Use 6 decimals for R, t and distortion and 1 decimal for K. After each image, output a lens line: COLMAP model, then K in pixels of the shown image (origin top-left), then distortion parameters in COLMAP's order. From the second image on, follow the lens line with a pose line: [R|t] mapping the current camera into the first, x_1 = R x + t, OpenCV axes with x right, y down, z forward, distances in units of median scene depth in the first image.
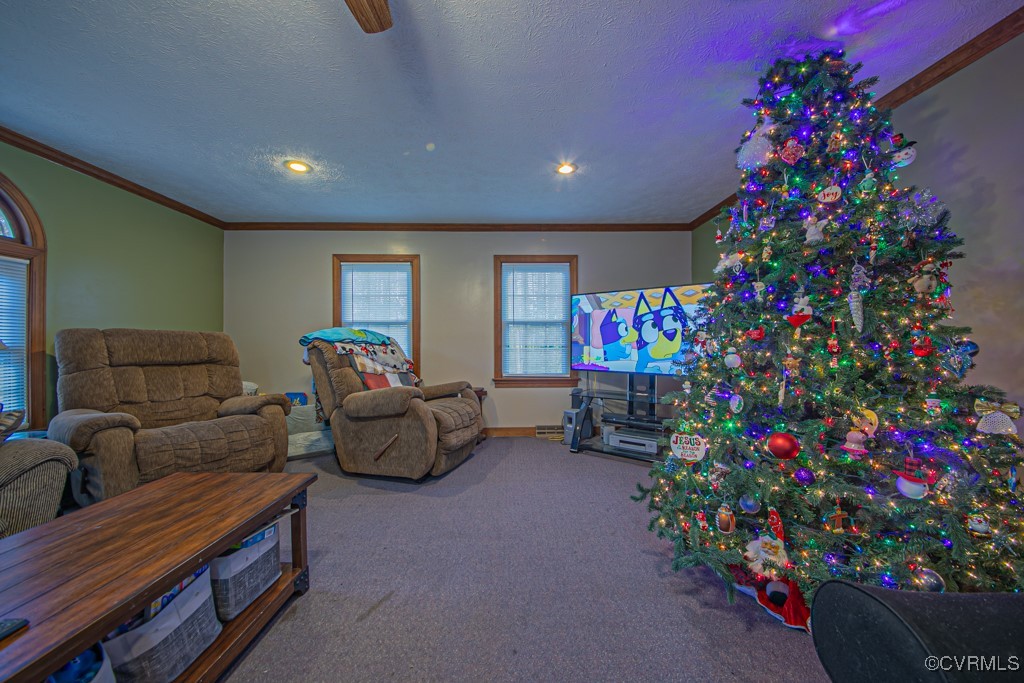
lens RADIAL K [[360.8, 0, 508.0], [0, 360.8, 340.9], [0, 0, 1]] dist [-0.002613, -0.000602]
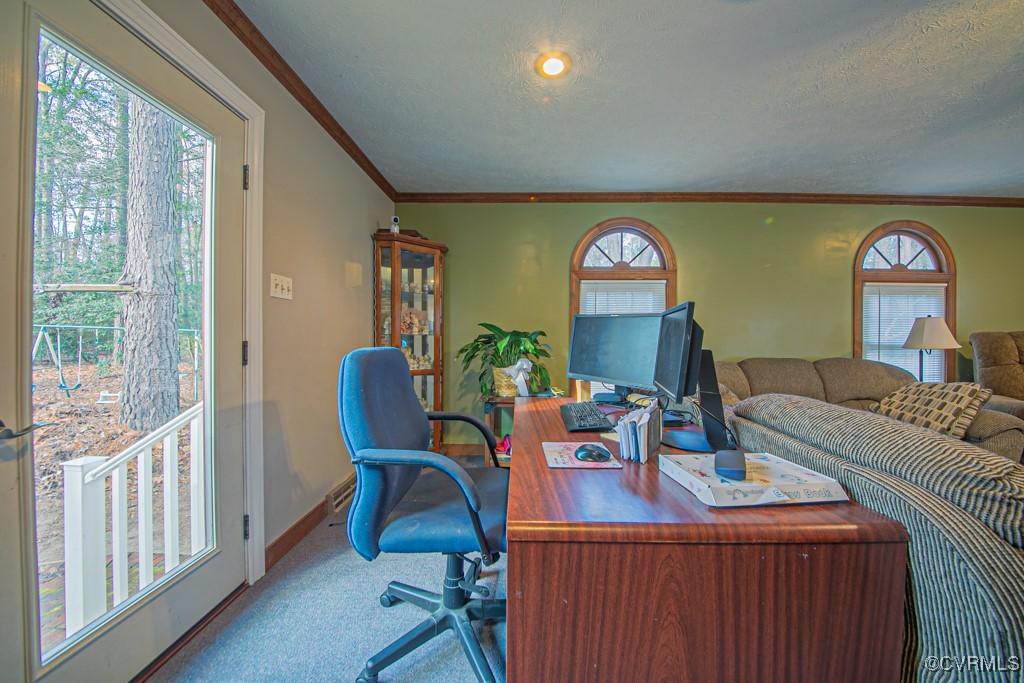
lens RADIAL K [[403.9, 0, 511.8], [0, 403.9, 338.0], [0, 0, 1]] dist [0.000335, 0.000144]
pose [[0.024153, 0.007042, -0.999683, 0.197410], [0.000238, 0.999975, 0.007050, -0.023664], [0.999708, -0.000408, 0.024151, -0.726923]]
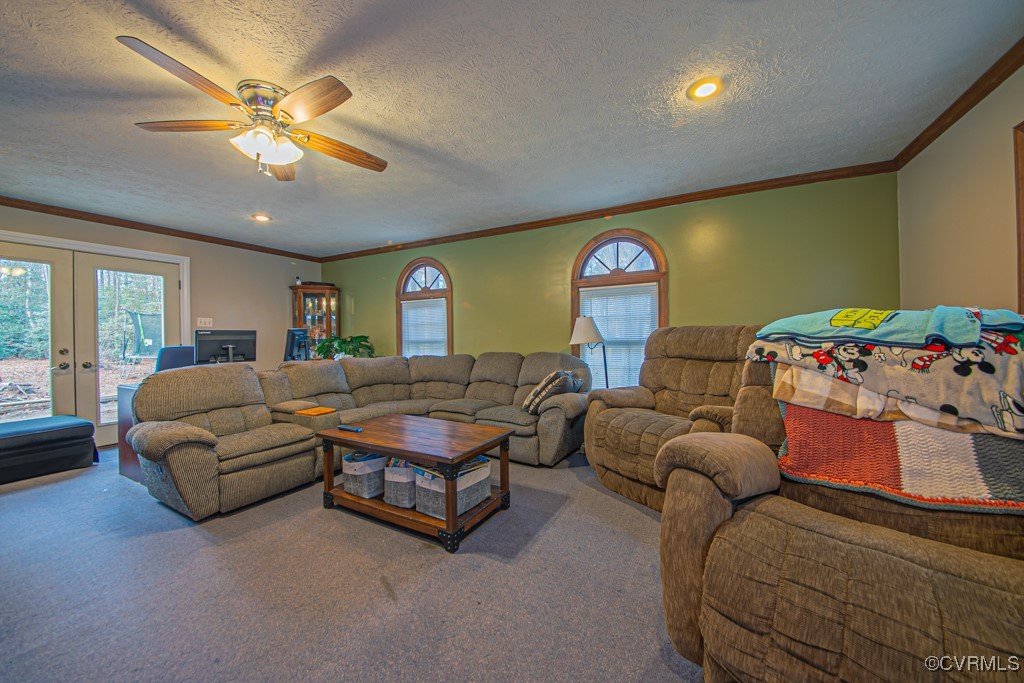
lens RADIAL K [[360.8, 0, 512.6], [0, 360.8, 339.5], [0, 0, 1]] dist [-0.002613, -0.000602]
pose [[-0.463885, 0.009294, -0.885847, 0.265613], [0.012064, 0.999919, 0.004173, -0.003399], [0.885813, -0.008751, -0.463959, 1.192318]]
